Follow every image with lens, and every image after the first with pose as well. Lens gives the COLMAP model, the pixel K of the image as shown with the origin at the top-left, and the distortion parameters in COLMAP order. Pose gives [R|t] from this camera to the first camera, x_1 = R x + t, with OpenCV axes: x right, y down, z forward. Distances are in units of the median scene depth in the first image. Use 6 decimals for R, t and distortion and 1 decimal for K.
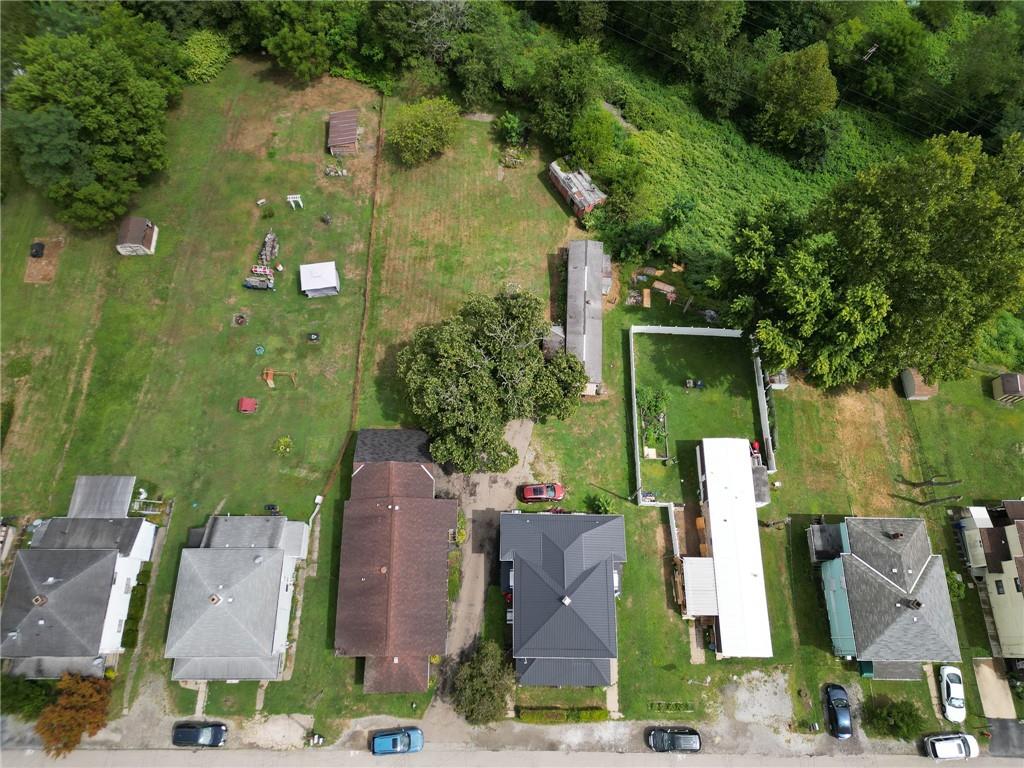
lens RADIAL K [[700.0, 0, 517.2], [0, 700.0, 379.8], [0, 0, 1]] dist [0.047749, -0.035027]
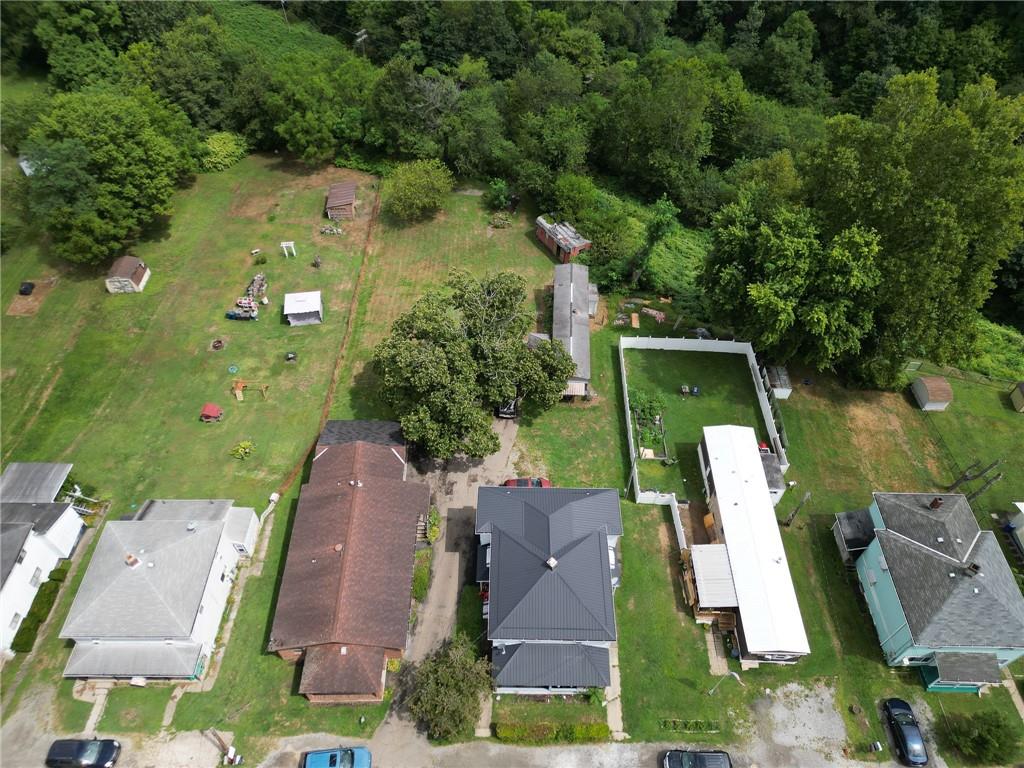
lens RADIAL K [[700.0, 0, 517.3], [0, 700.0, 387.0], [0, 0, 1]] dist [0.047749, -0.035027]
pose [[0.999961, -0.004611, -0.007482, 0.030538], [0.001890, 0.944220, -0.329311, 0.331677], [0.008583, 0.329284, 0.944192, 0.120288]]
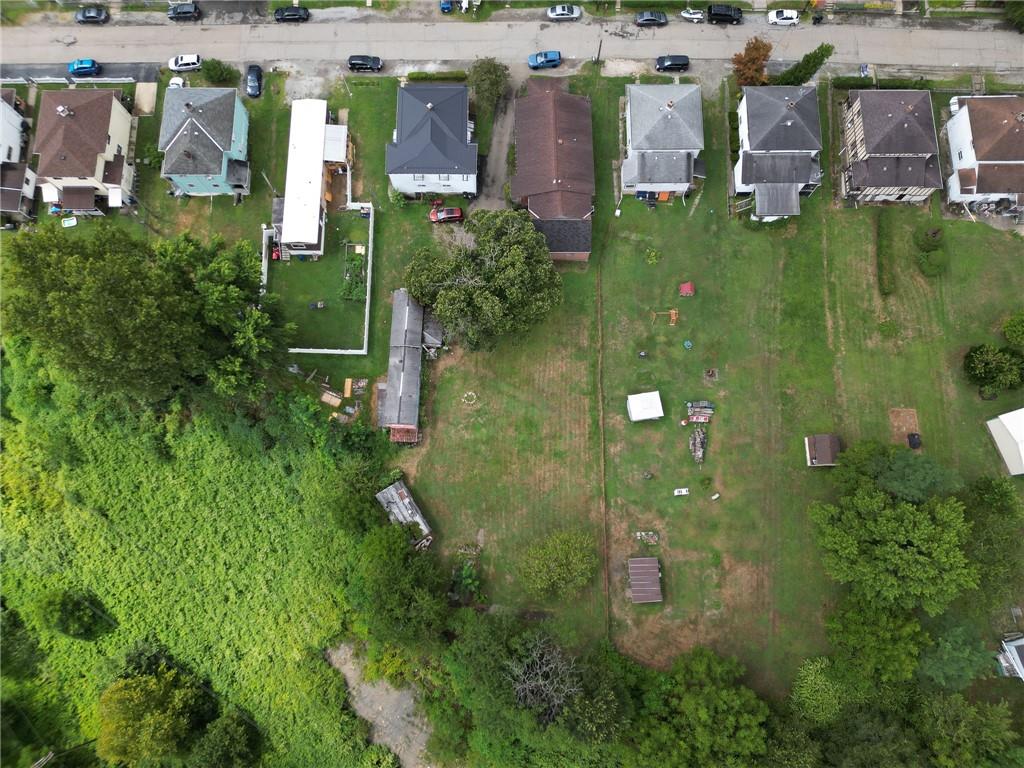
lens RADIAL K [[700.0, 0, 505.1], [0, 700.0, 391.2], [0, 0, 1]] dist [0.047749, -0.035027]
pose [[-0.999986, -0.000626, -0.005306, -0.065370], [-0.002347, -0.840679, 0.541528, -0.818857], [-0.004799, 0.541533, 0.840666, 0.080482]]
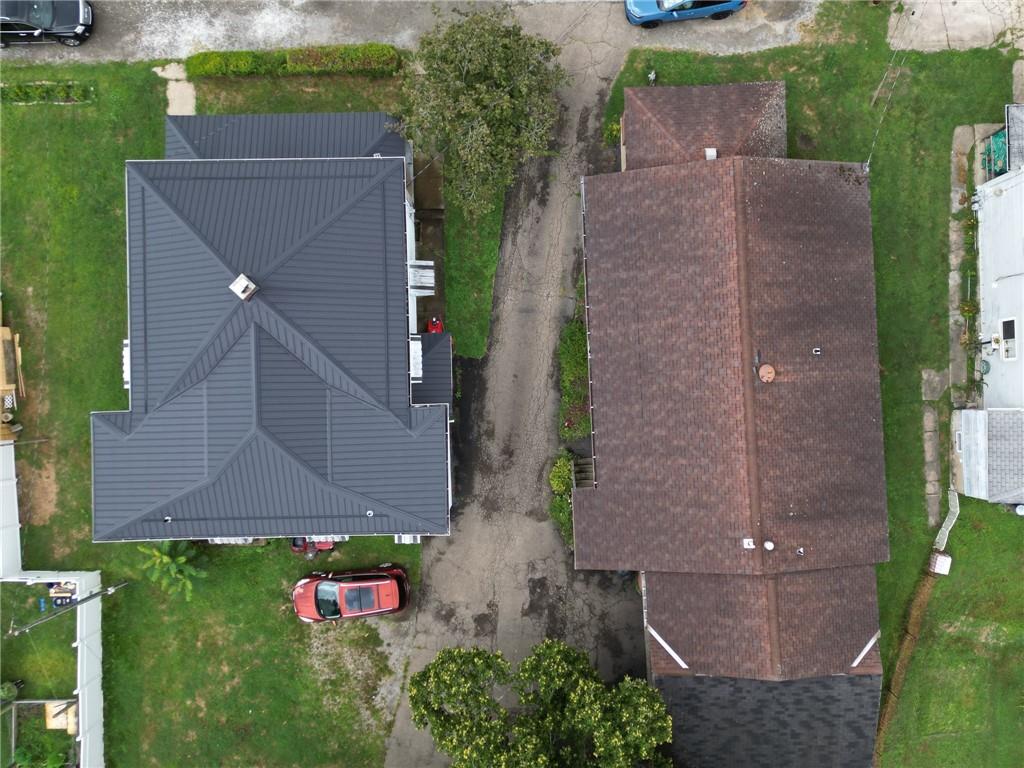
lens RADIAL K [[860.6, 0, 503.6], [0, 860.6, 389.4], [0, 0, 1]] dist [0.058265, -0.030854]
pose [[-0.999614, 0.025440, -0.011197, -0.042631], [-0.027773, -0.930271, 0.365820, 0.091747], [-0.001110, 0.365990, 0.930618, 0.526823]]
